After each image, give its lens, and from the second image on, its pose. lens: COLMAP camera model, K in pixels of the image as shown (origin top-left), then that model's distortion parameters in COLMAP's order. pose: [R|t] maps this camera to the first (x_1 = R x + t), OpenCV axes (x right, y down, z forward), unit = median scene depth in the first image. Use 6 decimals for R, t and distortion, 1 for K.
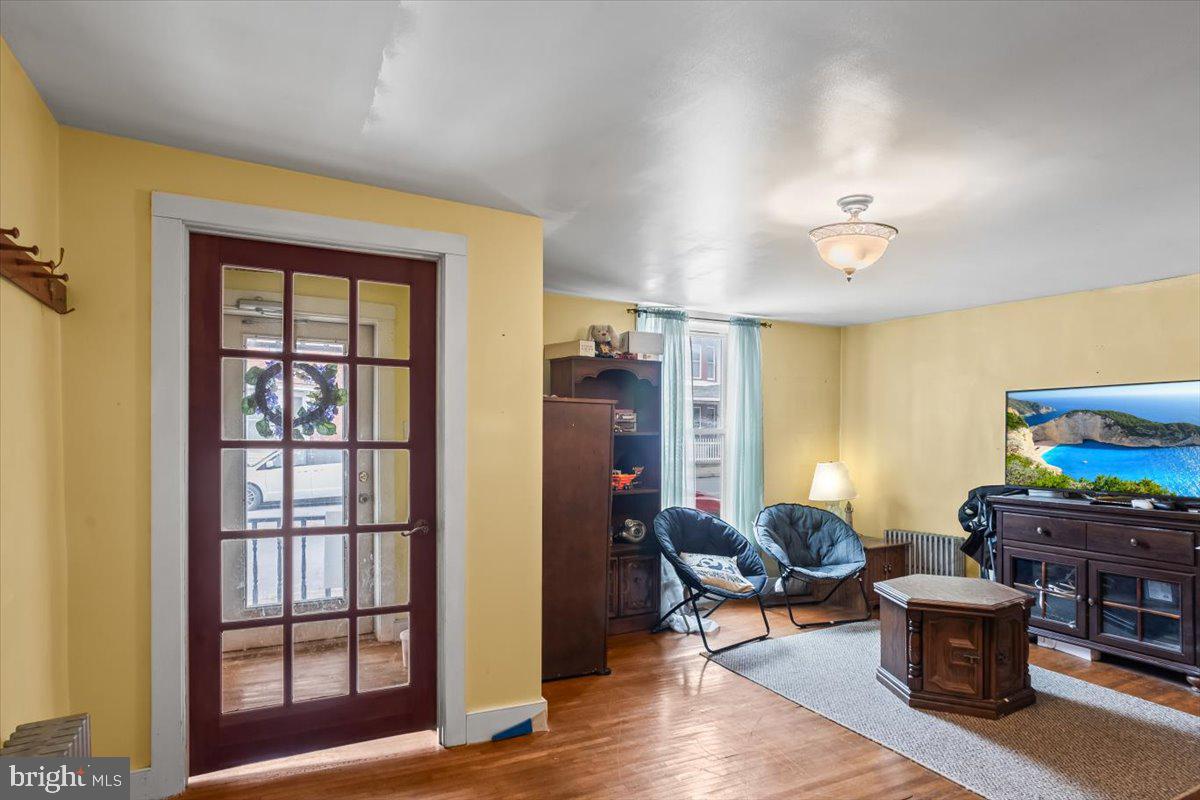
lens RADIAL K [[651.2, 0, 598.6], [0, 651.2, 452.4], [0, 0, 1]] dist [-0.003411, -0.000821]
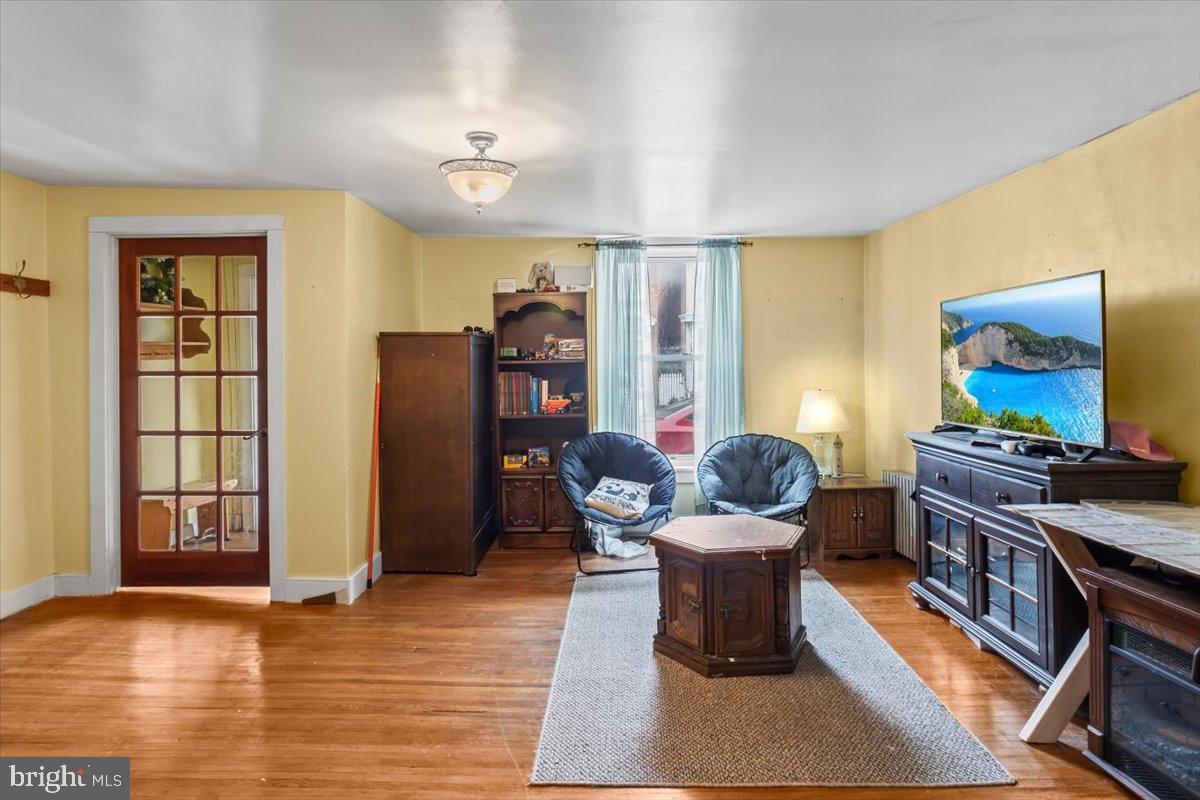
lens RADIAL K [[637.1, 0, 591.8], [0, 637.1, 382.0], [0, 0, 1]] dist [-0.004856, 0.000540]
pose [[0.880627, 0.000898, -0.473809, 0.661417], [-0.000616, 1.000000, 0.000751, 0.004073], [0.473810, -0.000370, 0.880627, 0.117202]]
